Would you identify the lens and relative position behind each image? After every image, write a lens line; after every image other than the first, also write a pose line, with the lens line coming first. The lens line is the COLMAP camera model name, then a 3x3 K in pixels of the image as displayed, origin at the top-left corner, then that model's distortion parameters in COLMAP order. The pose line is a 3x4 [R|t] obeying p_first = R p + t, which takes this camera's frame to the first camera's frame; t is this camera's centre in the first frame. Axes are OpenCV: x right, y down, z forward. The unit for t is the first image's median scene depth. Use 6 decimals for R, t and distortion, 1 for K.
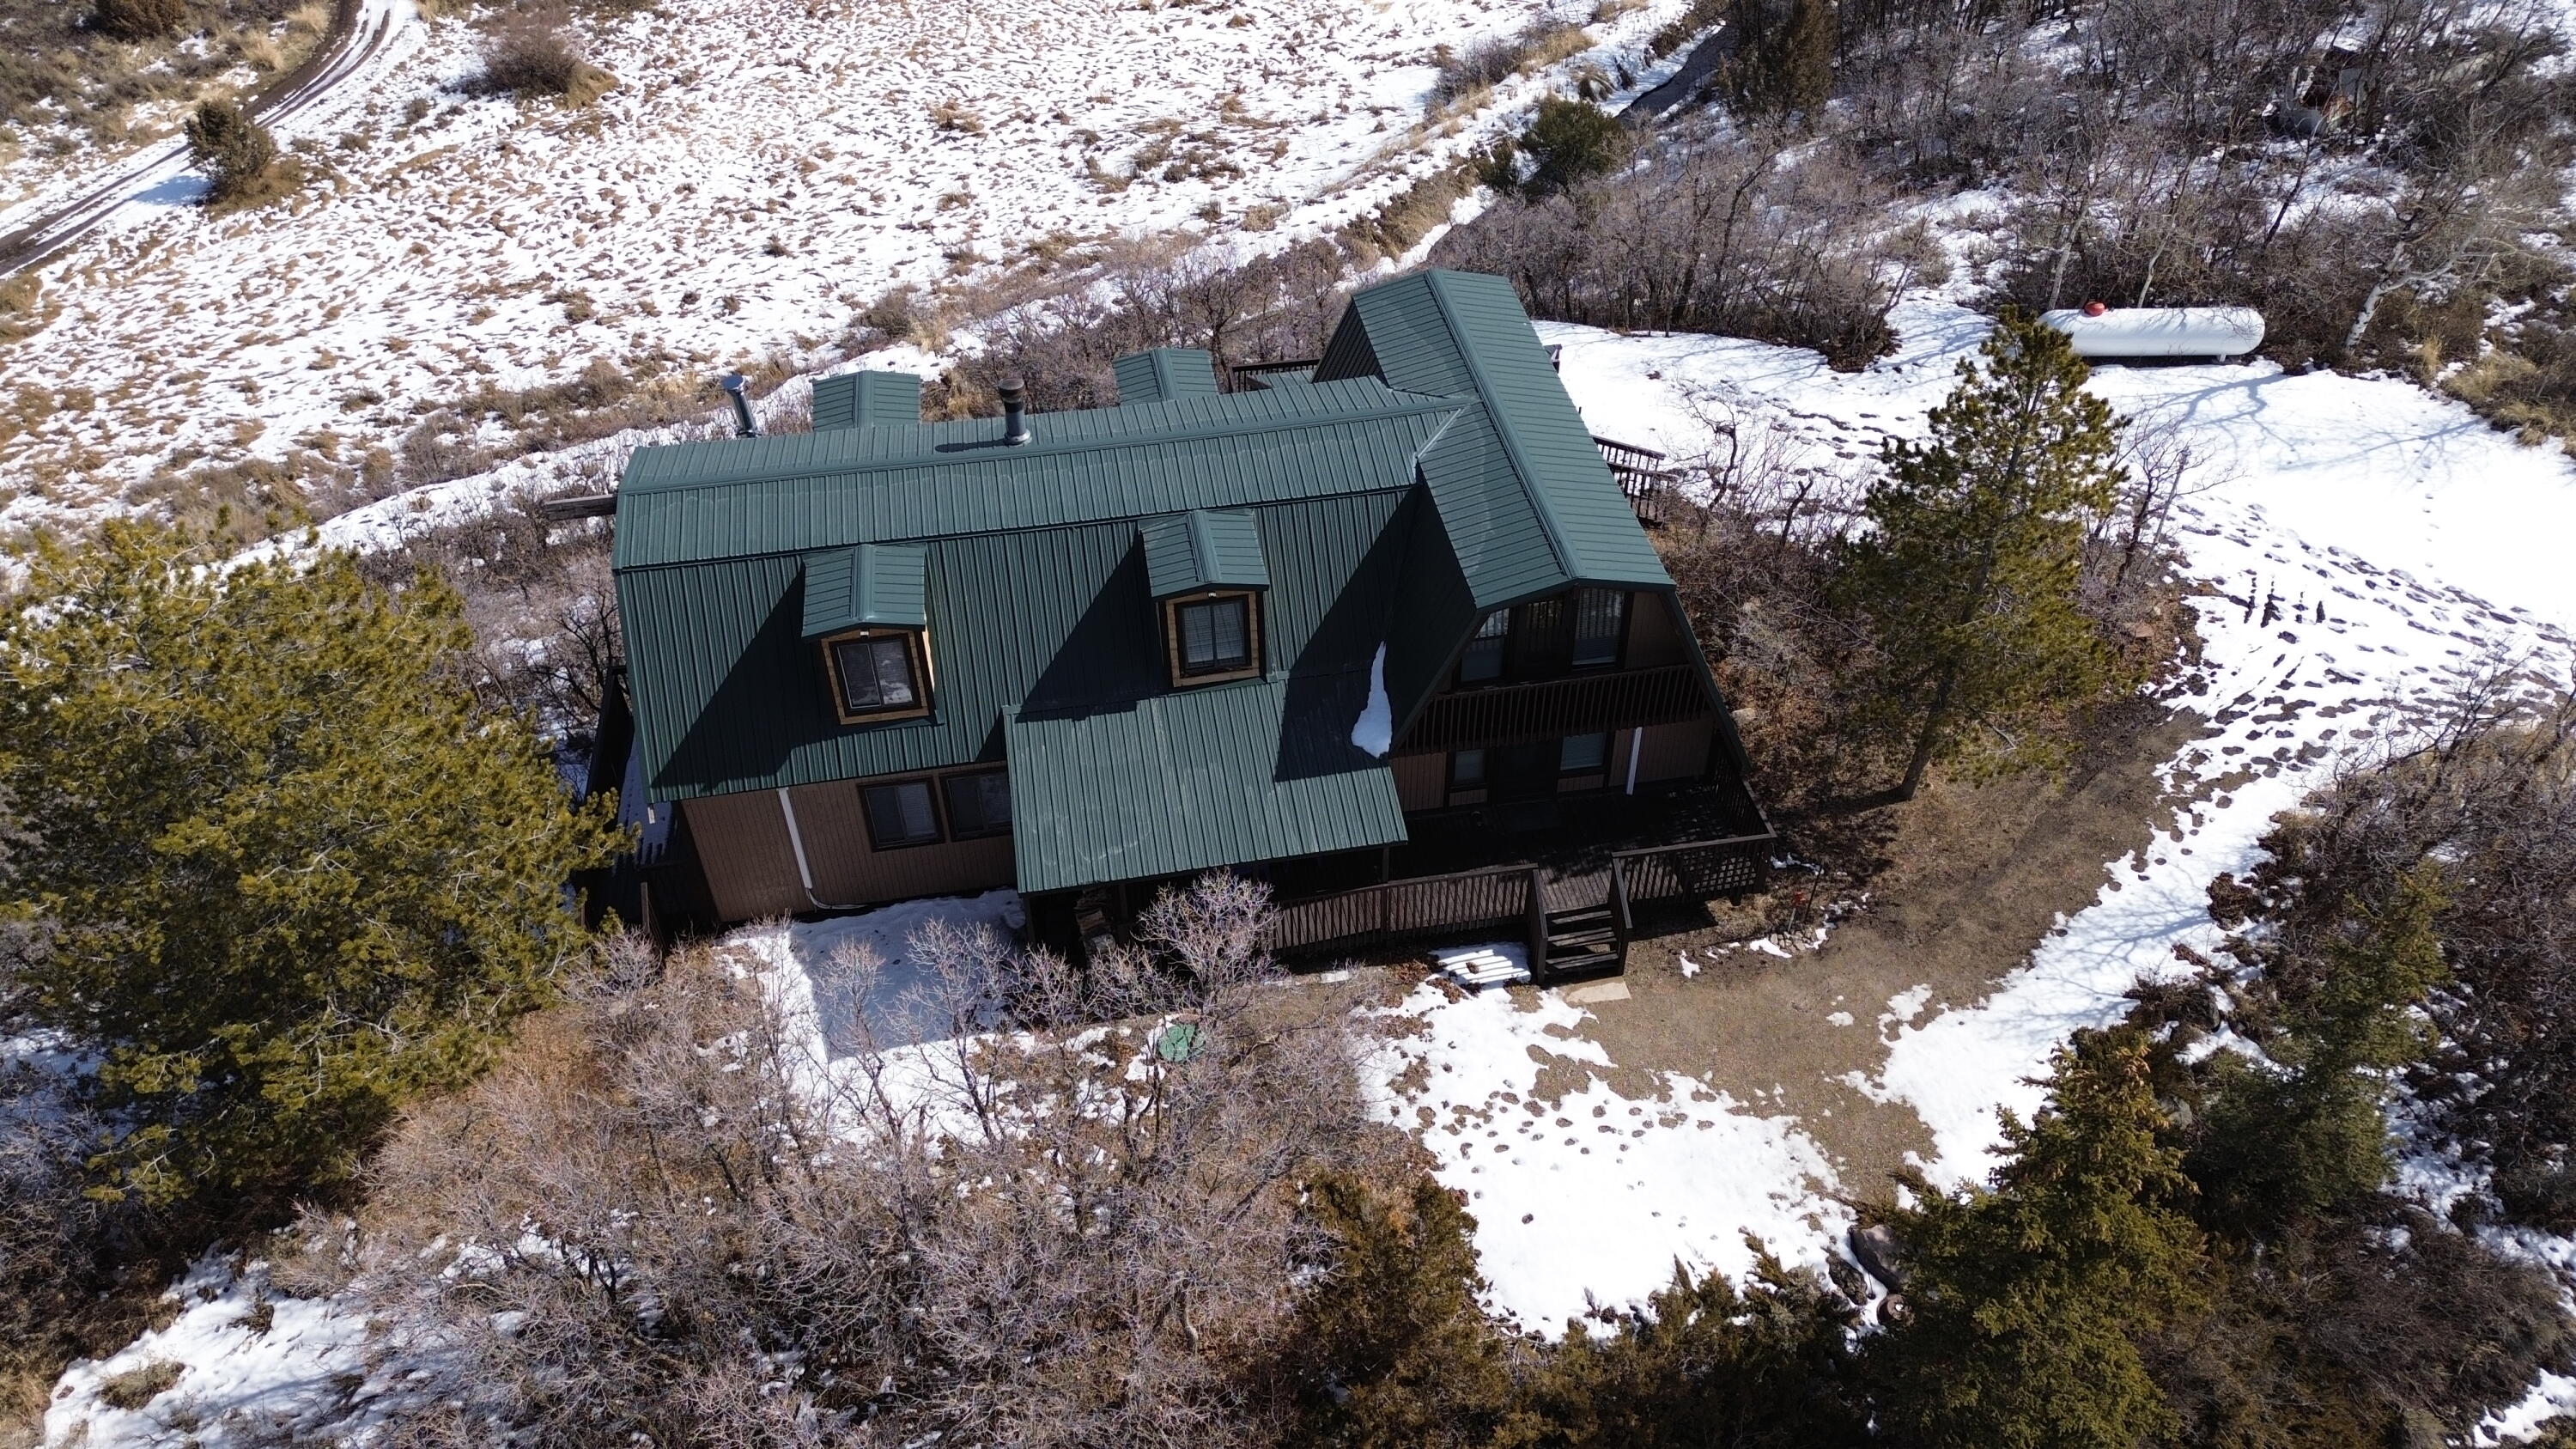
lens RADIAL K [[1808.3, 0, 1287.5], [0, 1808.3, 717.9], [0, 0, 1]] dist [0.076424, -0.072521]
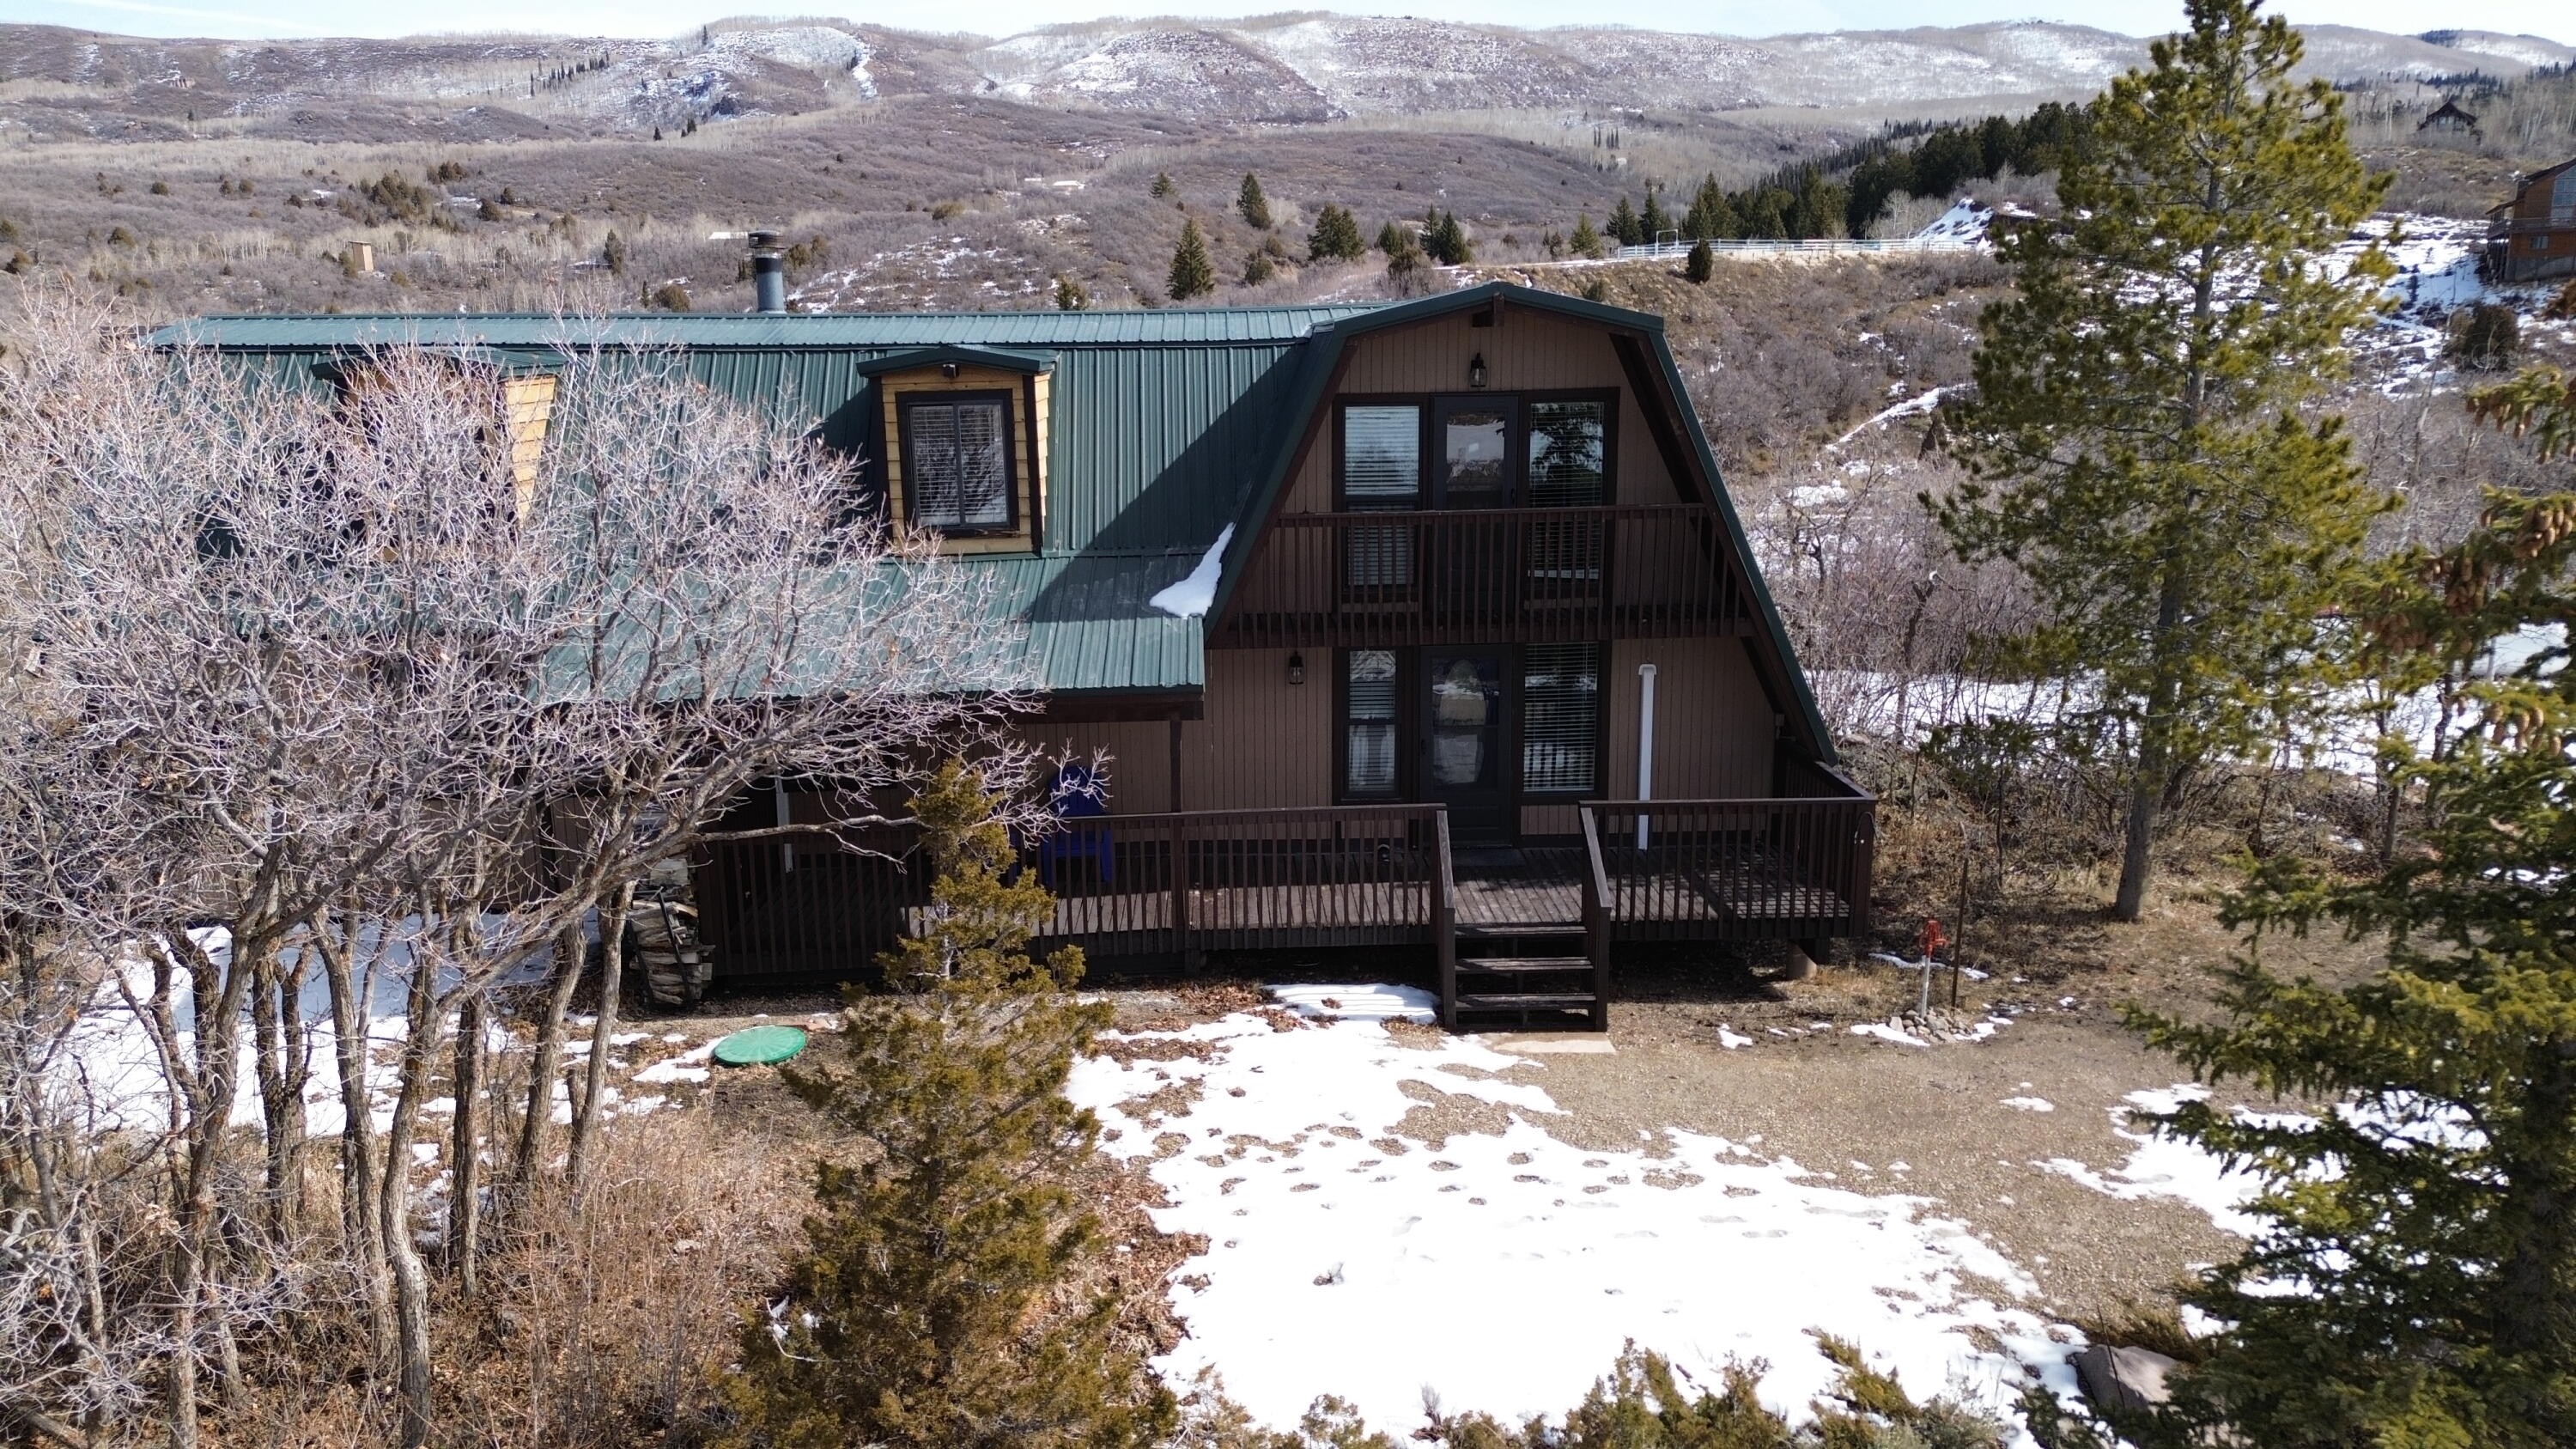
lens RADIAL K [[1808.3, 0, 1288.8], [0, 1808.3, 723.9], [0, 0, 1]] dist [0.076424, -0.072521]
pose [[0.992621, 0.029035, -0.117730, 0.152086], [-0.082039, 0.875766, -0.475713, 0.327254], [0.089291, 0.481862, 0.871686, 0.474222]]
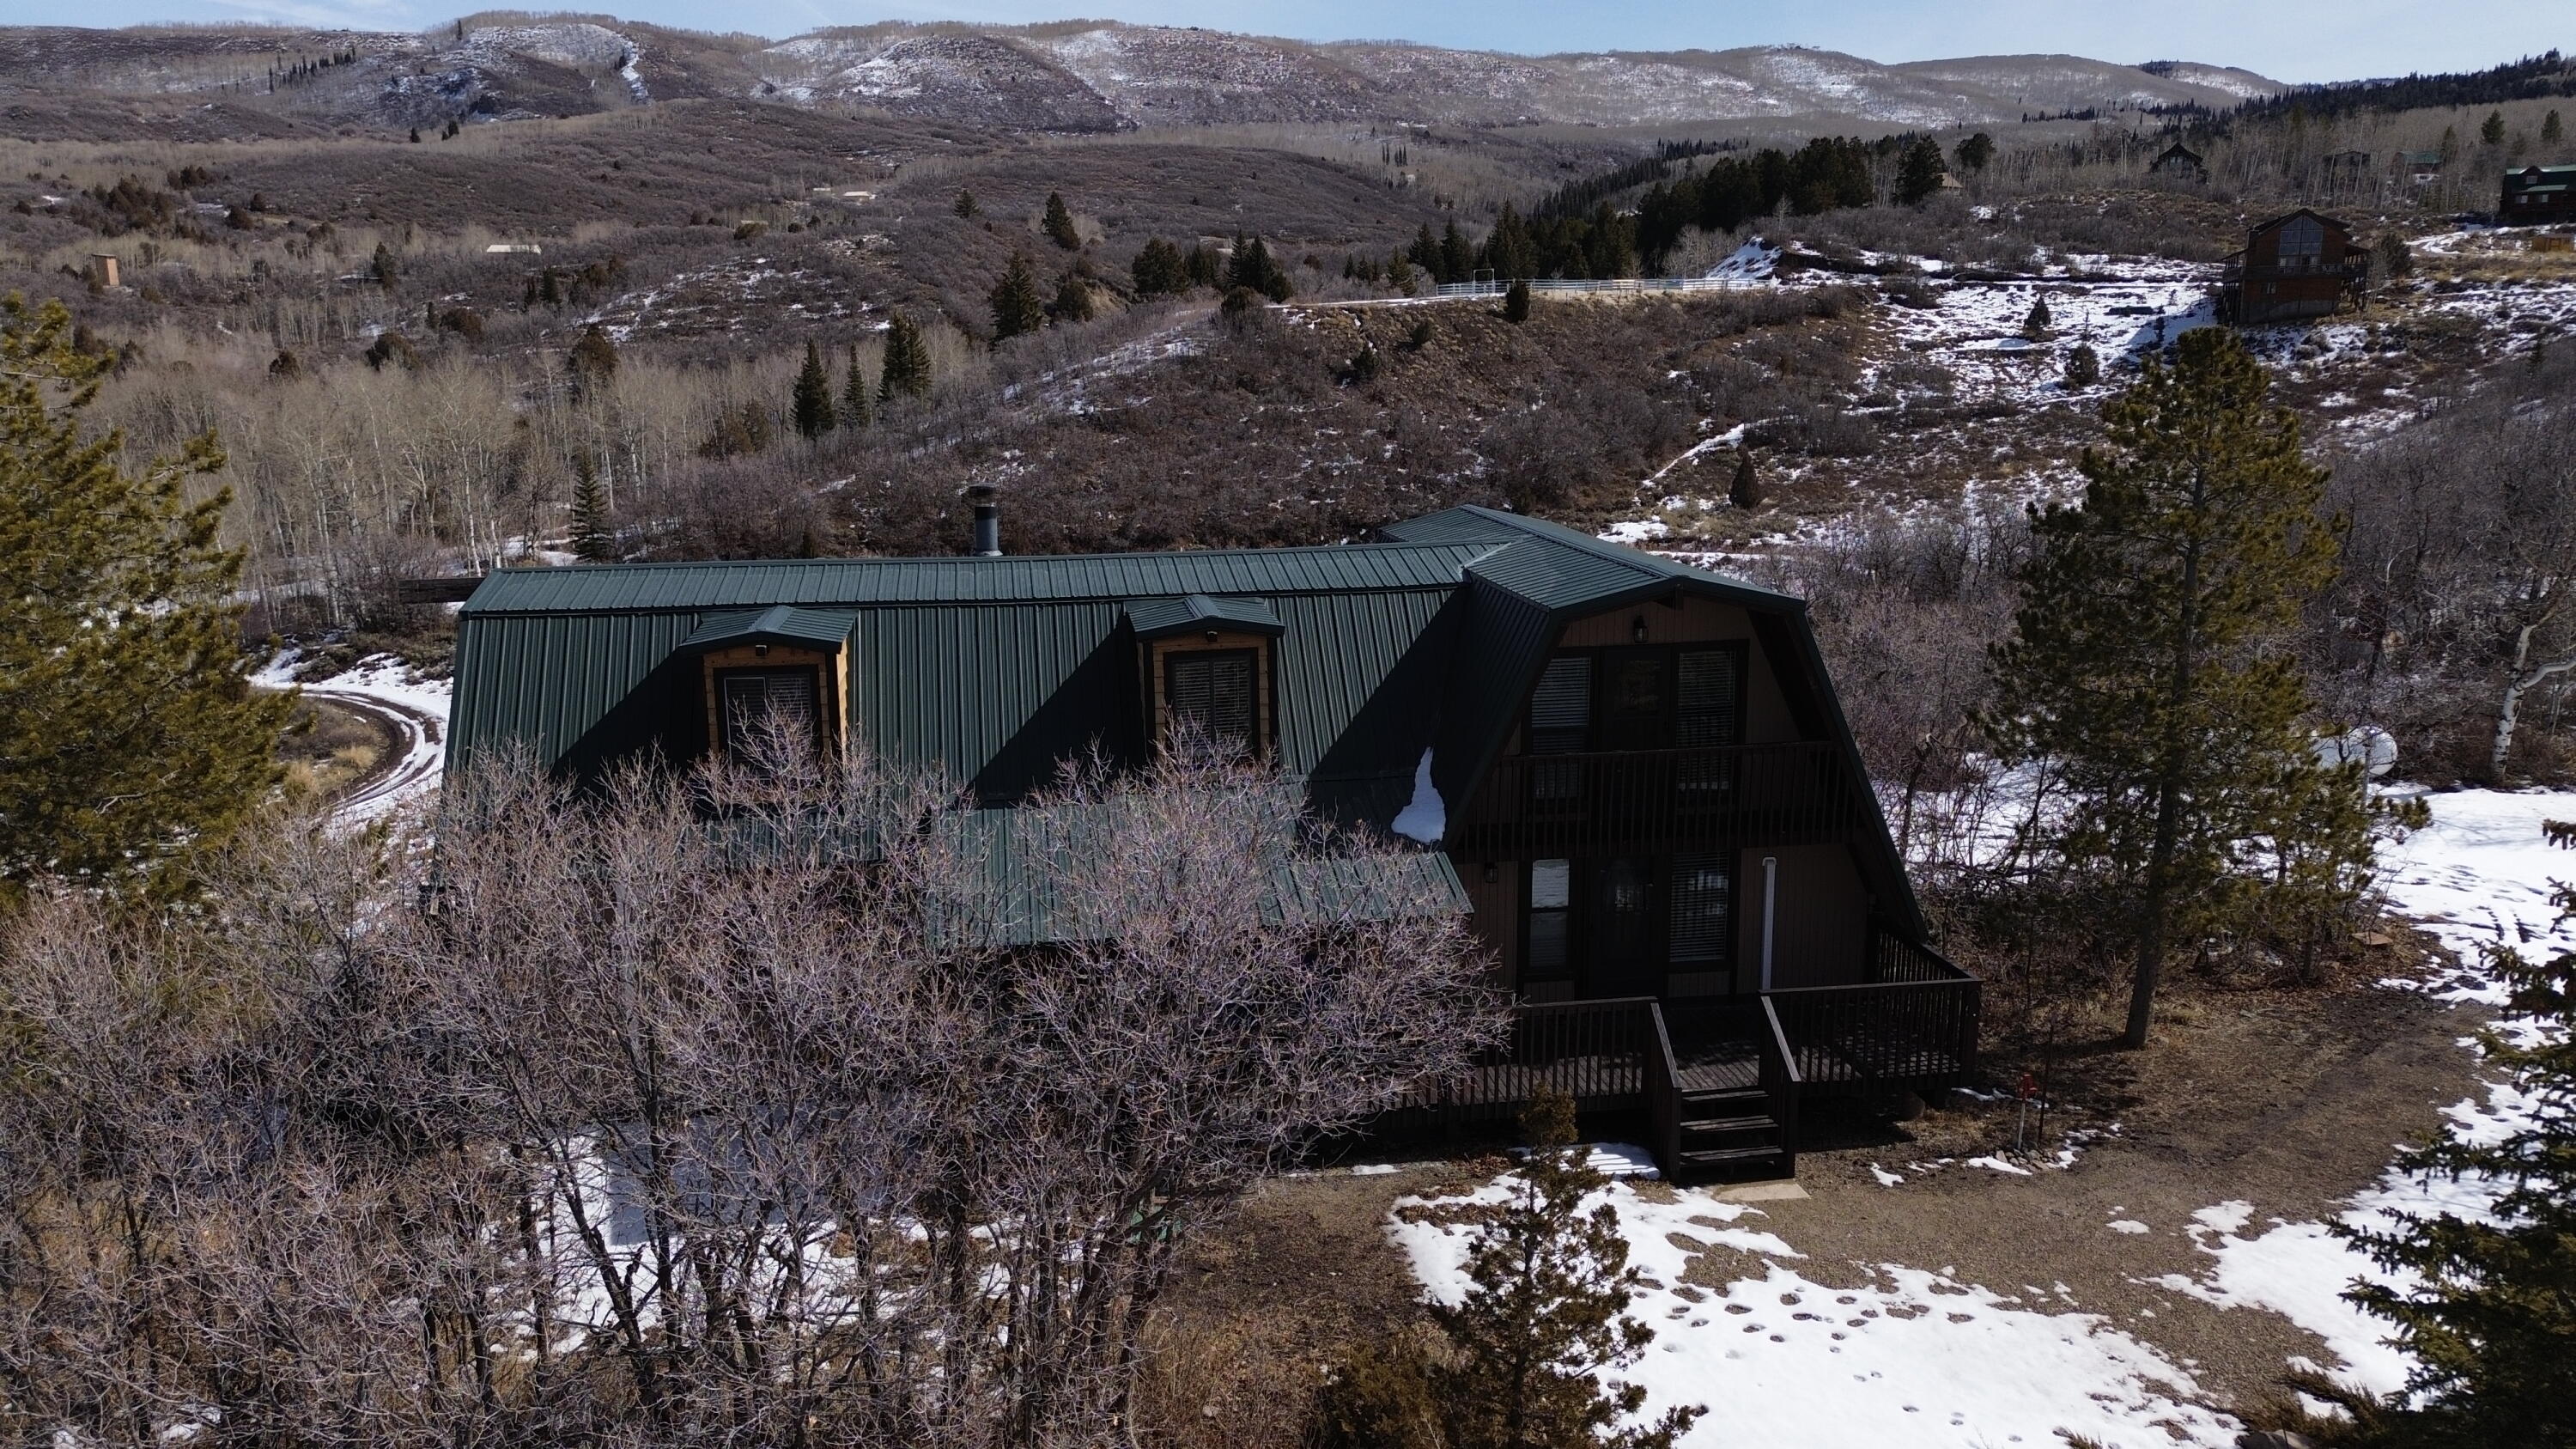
lens RADIAL K [[1808.3, 0, 1290.7], [0, 1808.3, 732.0], [0, 0, 1]] dist [0.076424, -0.072521]
pose [[0.999953, 0.007030, -0.006670, -0.001902], [-0.009372, 0.876790, -0.480782, 0.327610], [0.002468, 0.480822, 0.876815, 0.313670]]
